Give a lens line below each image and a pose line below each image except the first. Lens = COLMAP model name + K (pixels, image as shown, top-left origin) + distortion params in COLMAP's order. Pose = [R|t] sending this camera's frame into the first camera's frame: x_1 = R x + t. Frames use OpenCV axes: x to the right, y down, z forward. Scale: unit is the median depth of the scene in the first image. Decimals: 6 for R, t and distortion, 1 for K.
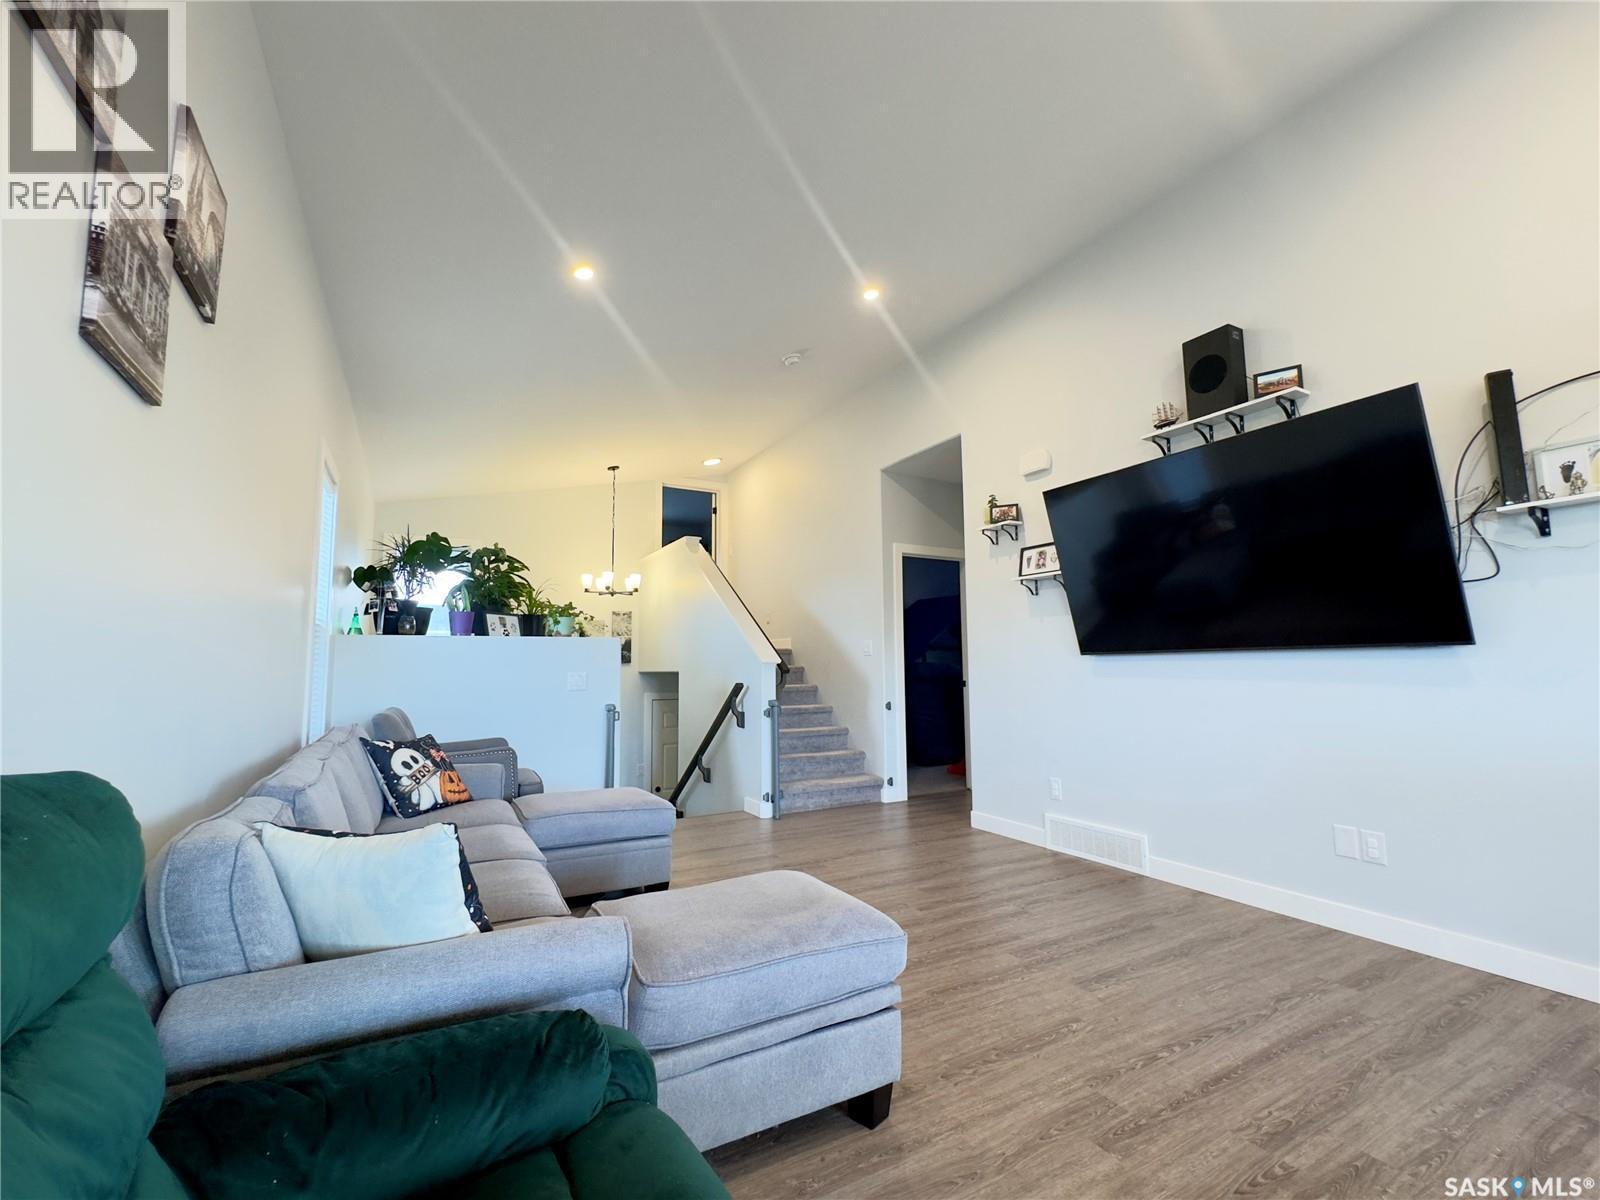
lens RADIAL K [[693.2, 0, 800.0], [0, 693.2, 600.0], [0, 0, 1]] dist [-0.000429, -0.000081]
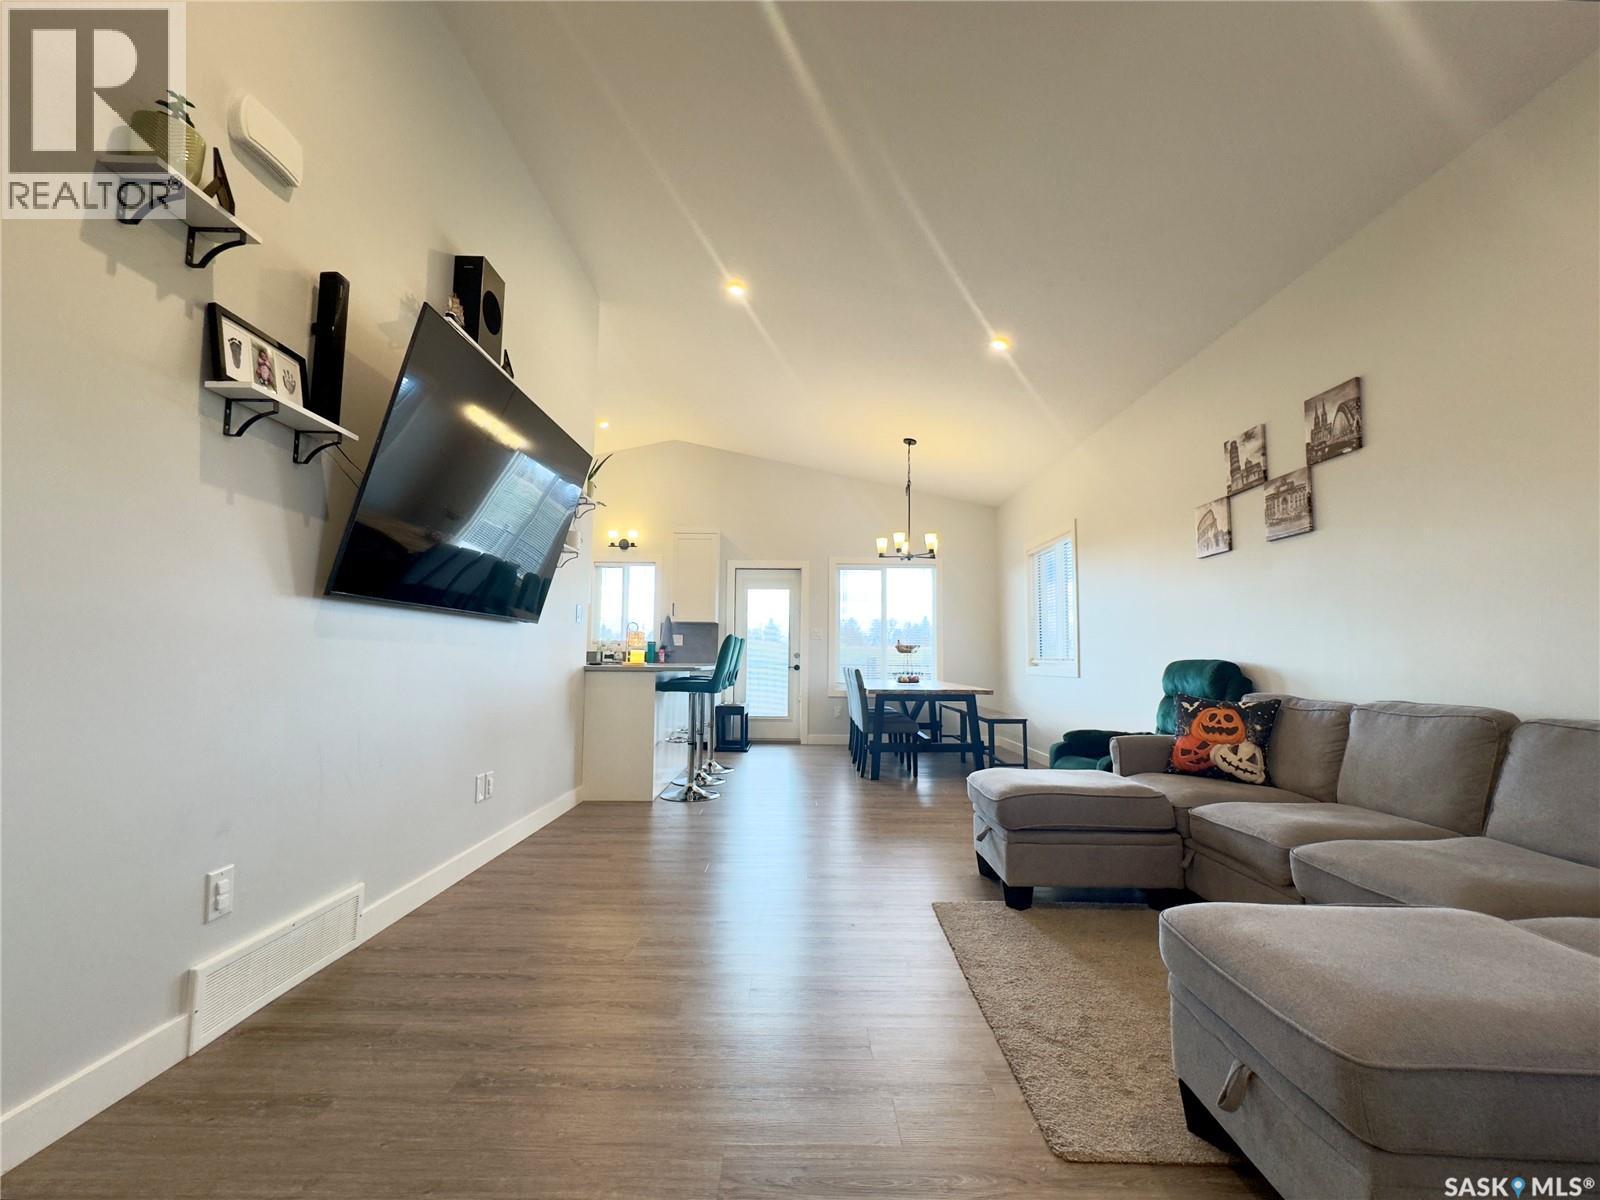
lens RADIAL K [[693.2, 0, 800.0], [0, 693.2, 600.0], [0, 0, 1]] dist [-0.000429, -0.000081]
pose [[-0.871707, 0.032911, 0.488922, -0.206930], [-0.060707, 0.982803, -0.174392, 0.185919], [-0.486253, -0.181700, -0.854718, 1.549011]]
